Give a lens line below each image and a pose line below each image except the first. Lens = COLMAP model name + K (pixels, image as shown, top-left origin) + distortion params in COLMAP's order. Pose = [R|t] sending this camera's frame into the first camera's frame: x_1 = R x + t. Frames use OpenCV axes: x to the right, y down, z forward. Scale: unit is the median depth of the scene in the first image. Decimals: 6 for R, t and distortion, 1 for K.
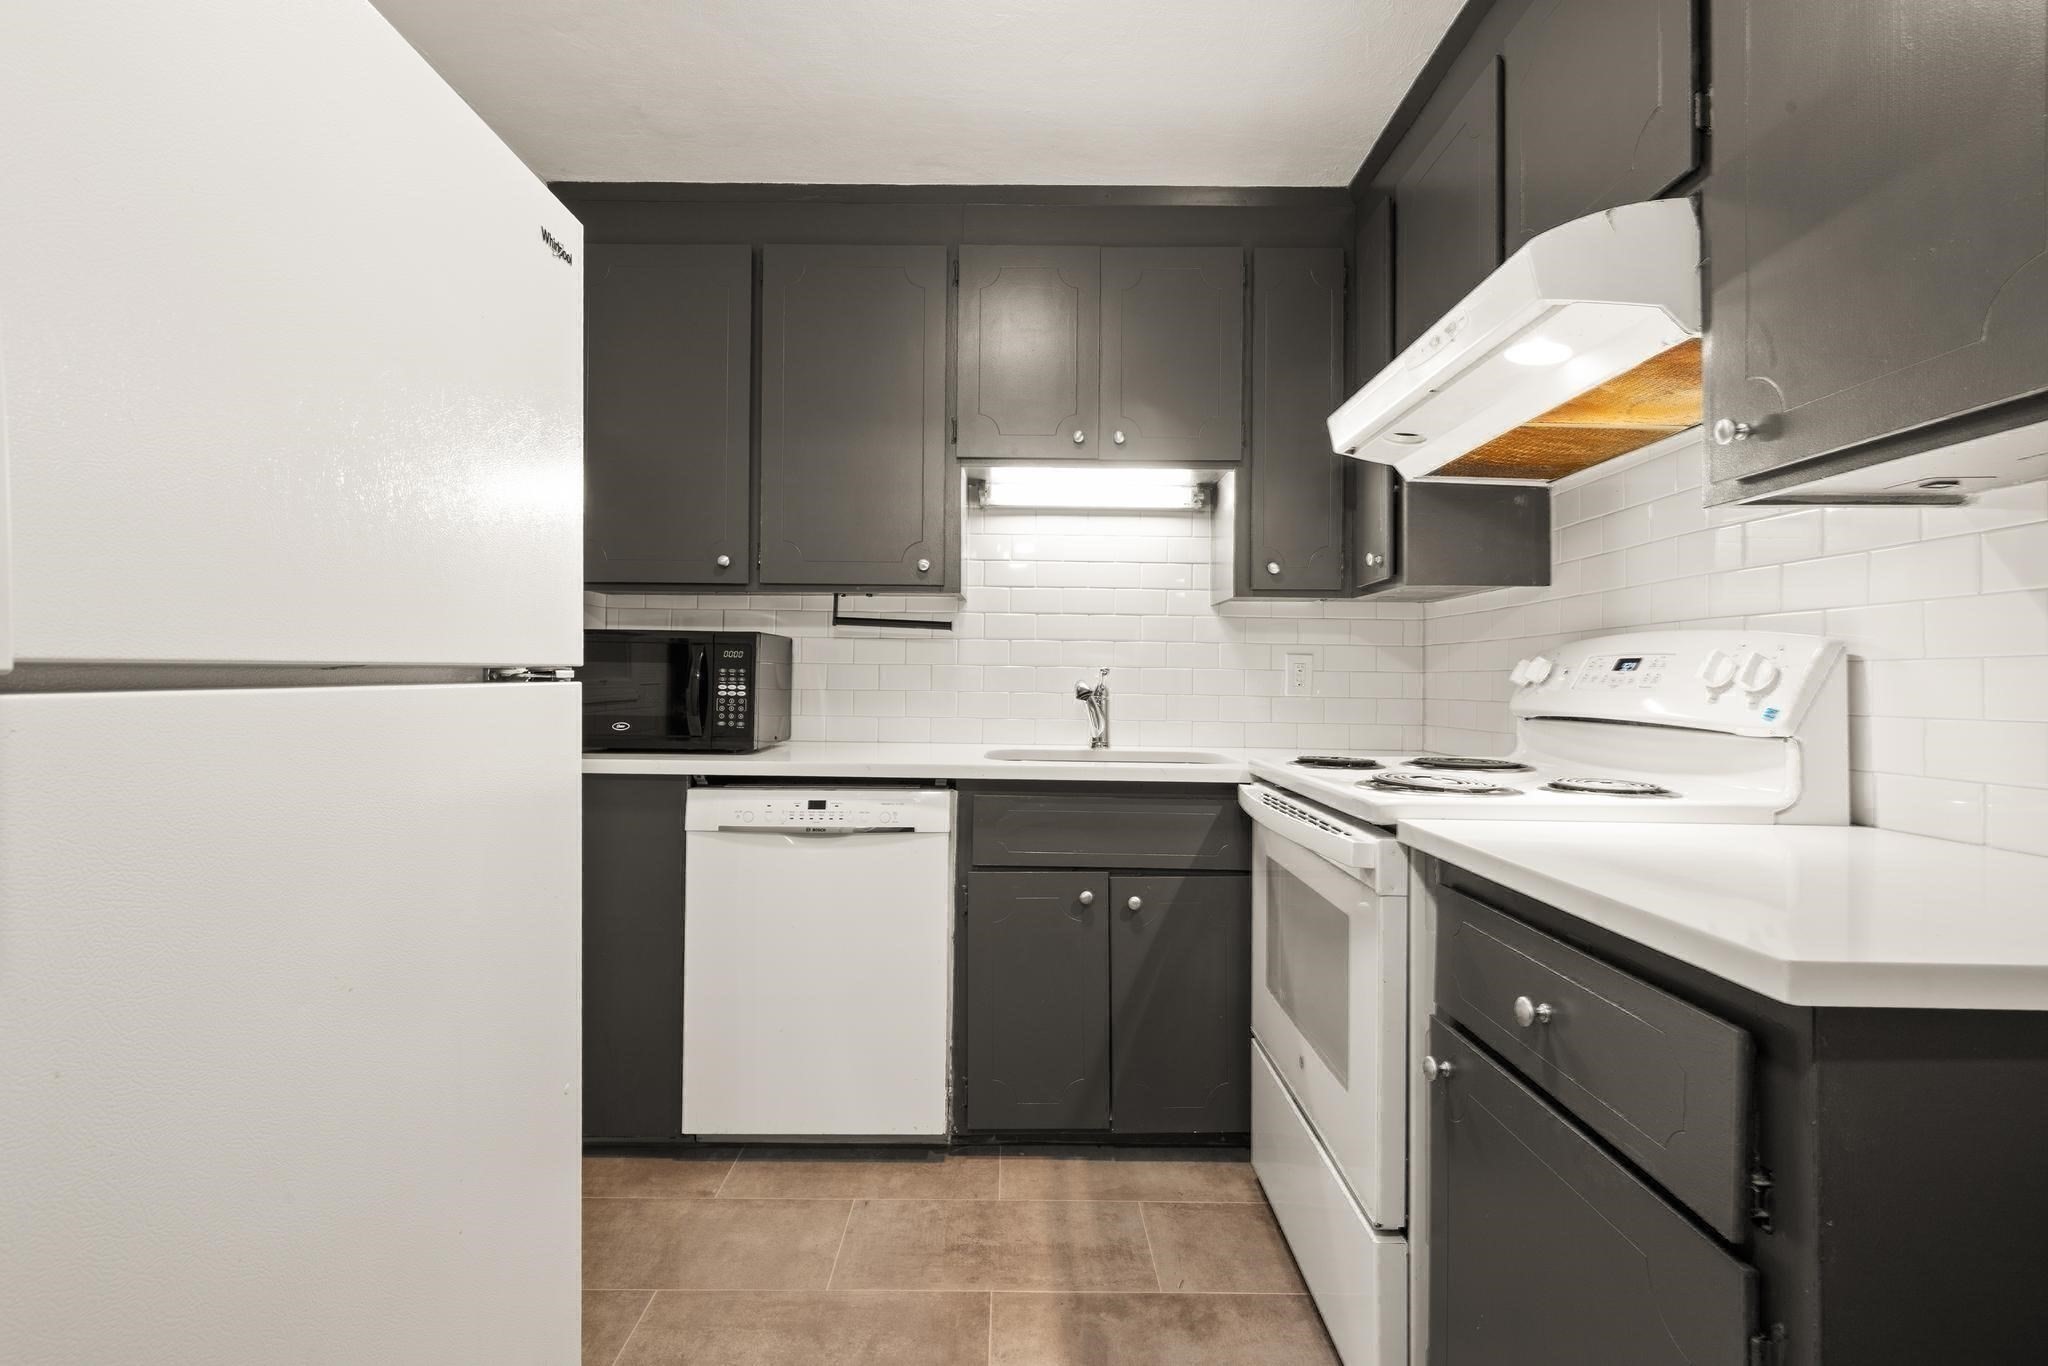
lens RADIAL K [[943.3, 0, 1026.4], [0, 943.3, 677.0], [0, 0, 1]] dist [0.019141, -0.000410]
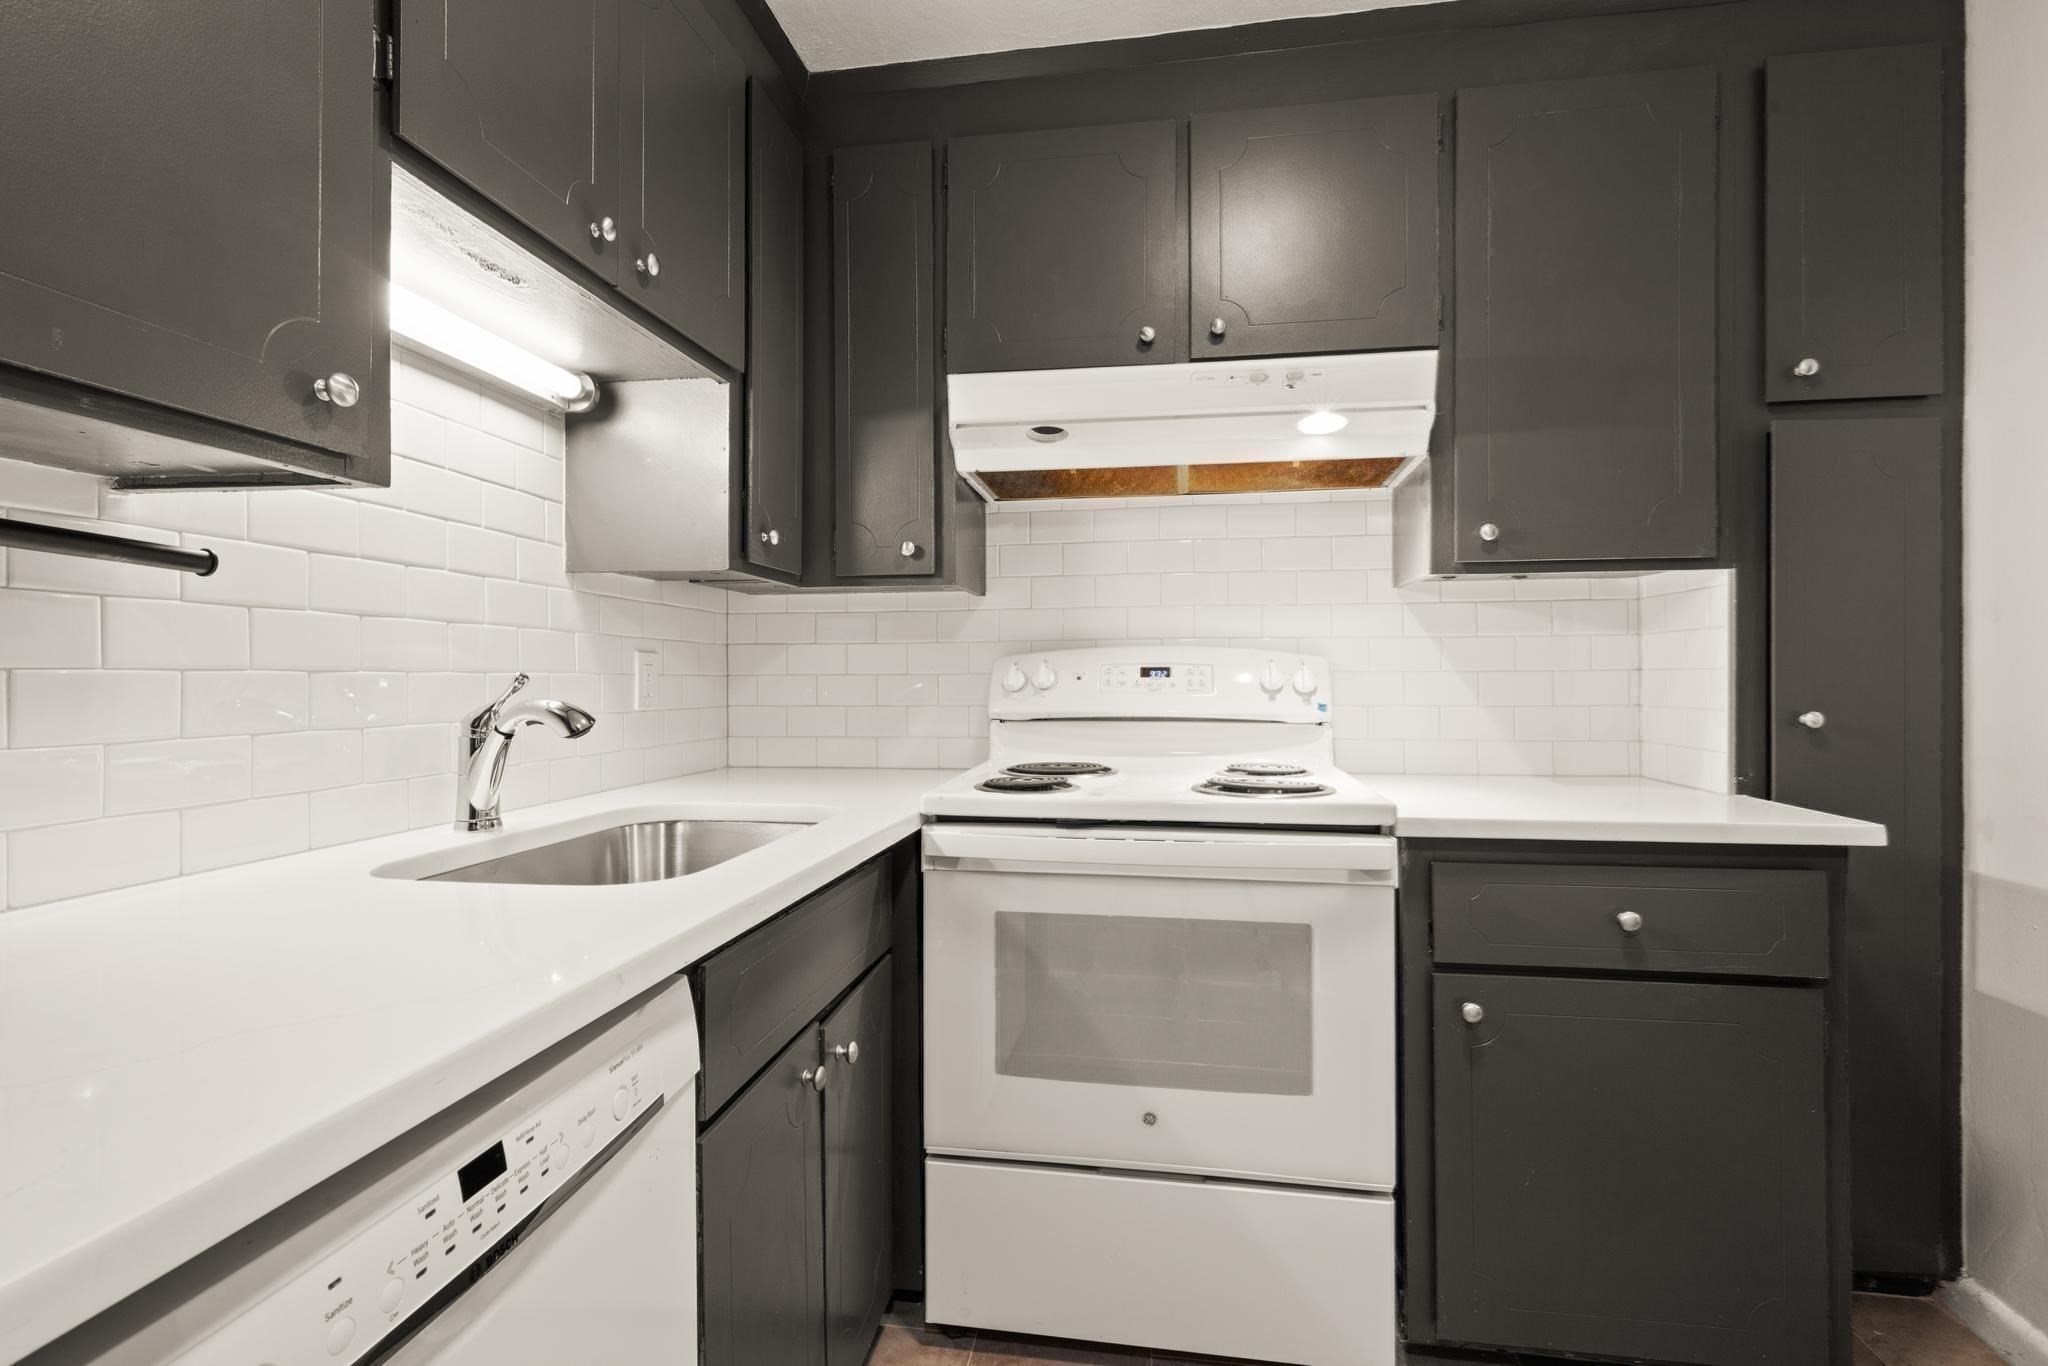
lens RADIAL K [[932.1, 0, 1022.9], [0, 932.1, 674.7], [0, 0, 1]] dist [0.003564, -0.000780]
pose [[0.154092, -0.013839, 0.987960, -0.484764], [-0.000246, 0.999901, 0.014044, -0.021628], [-0.988056, -0.002407, 0.154073, 0.803505]]
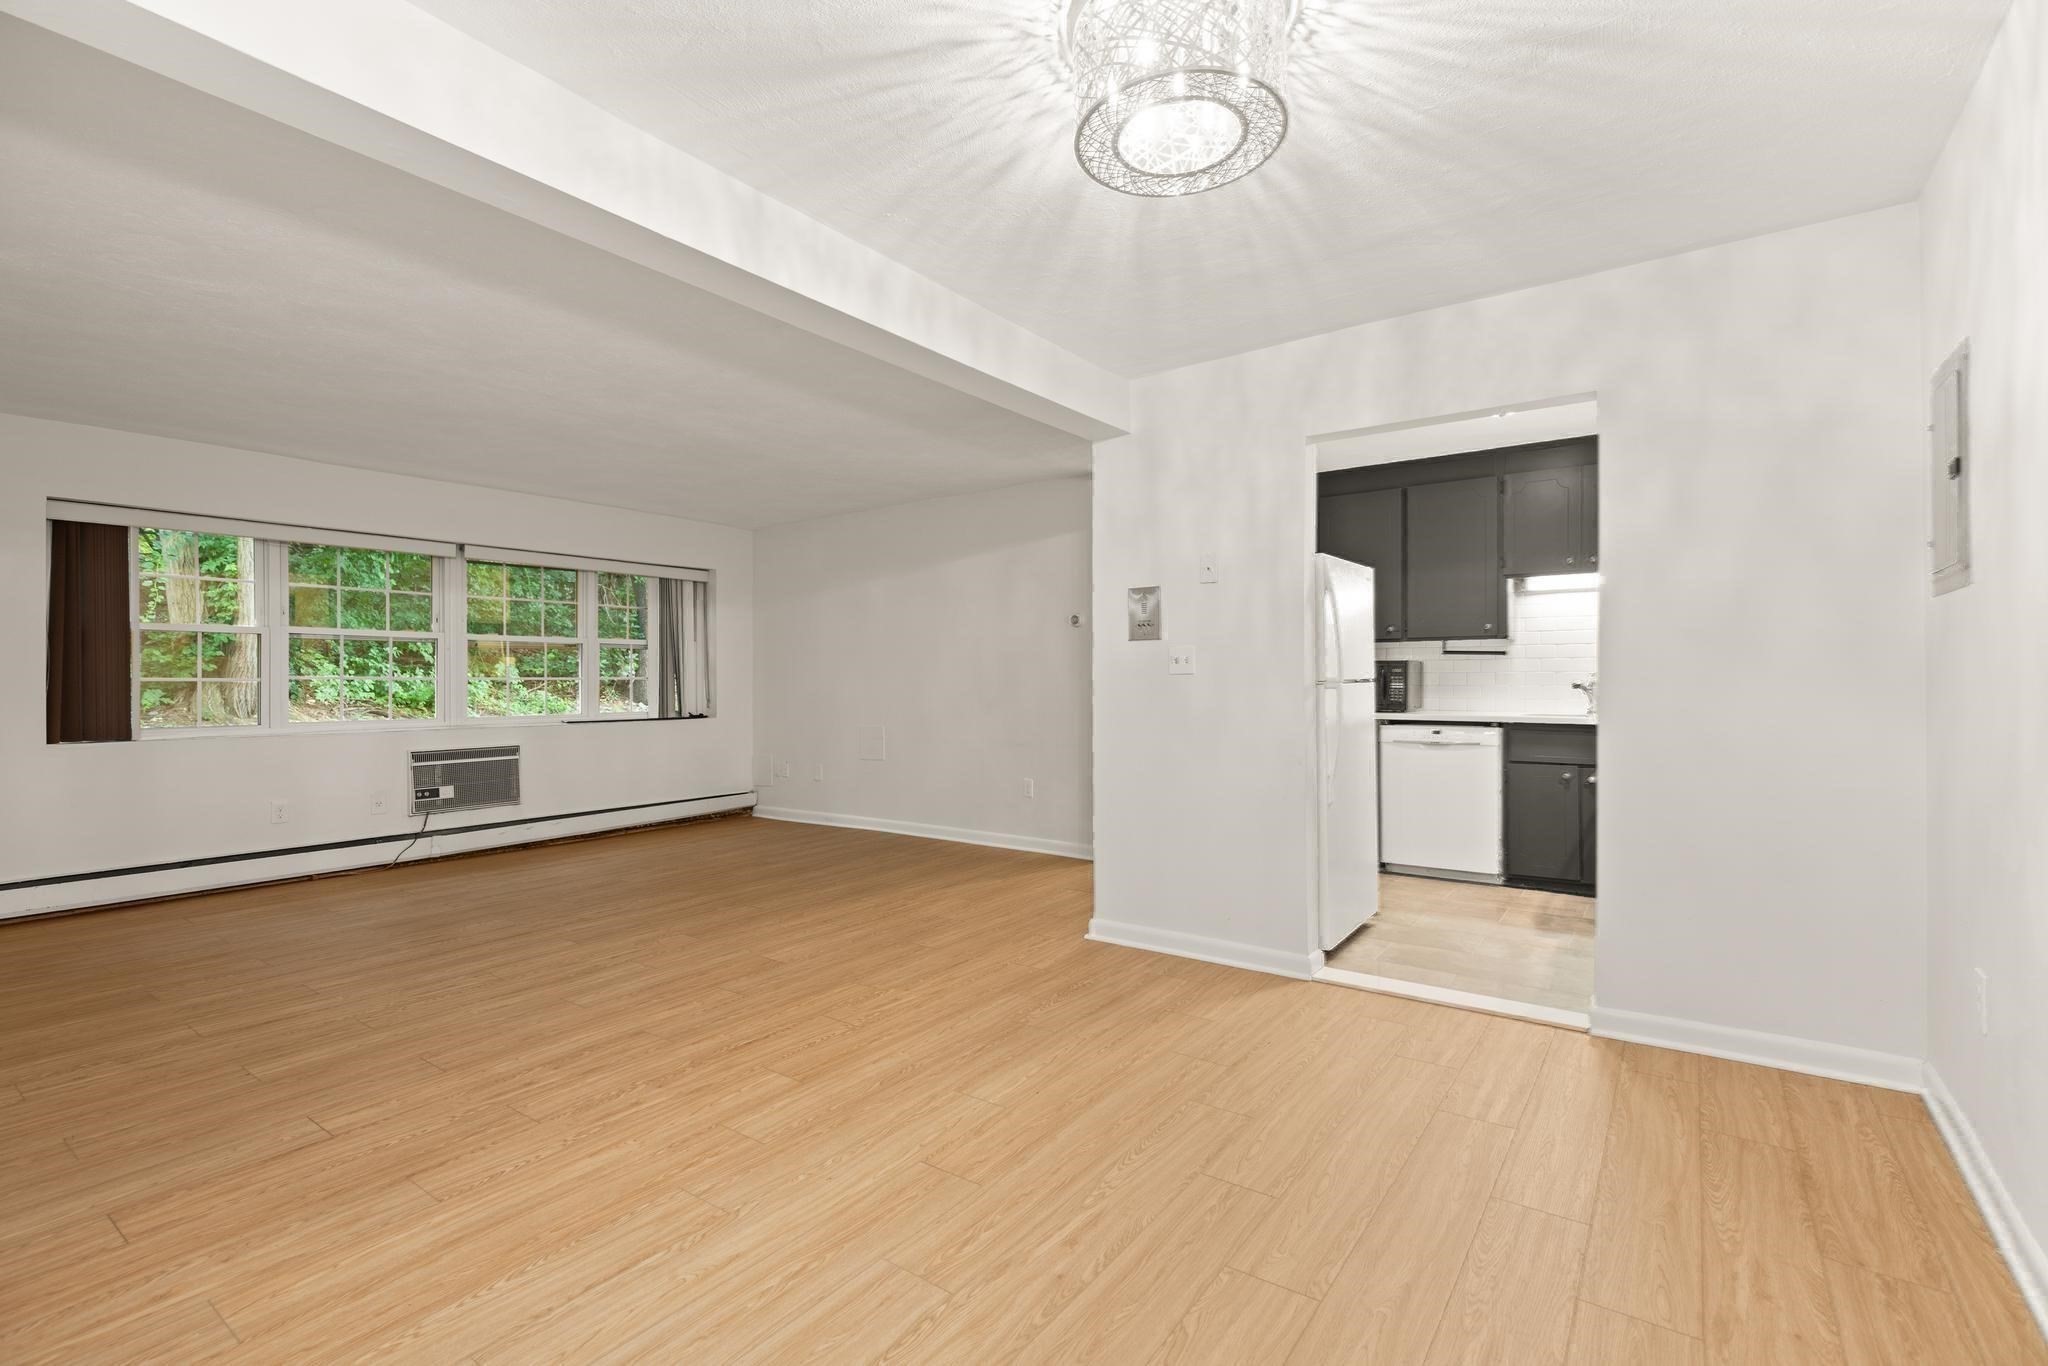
lens RADIAL K [[922.5, 0, 1026.3], [0, 922.5, 679.8], [0, 0, 1]] dist [0.007191, -0.000498]
pose [[0.806142, -0.016117, -0.591502, 0.334558], [0.017121, 0.999846, -0.003911, -0.007764], [0.591474, -0.006974, 0.806294, -1.536410]]
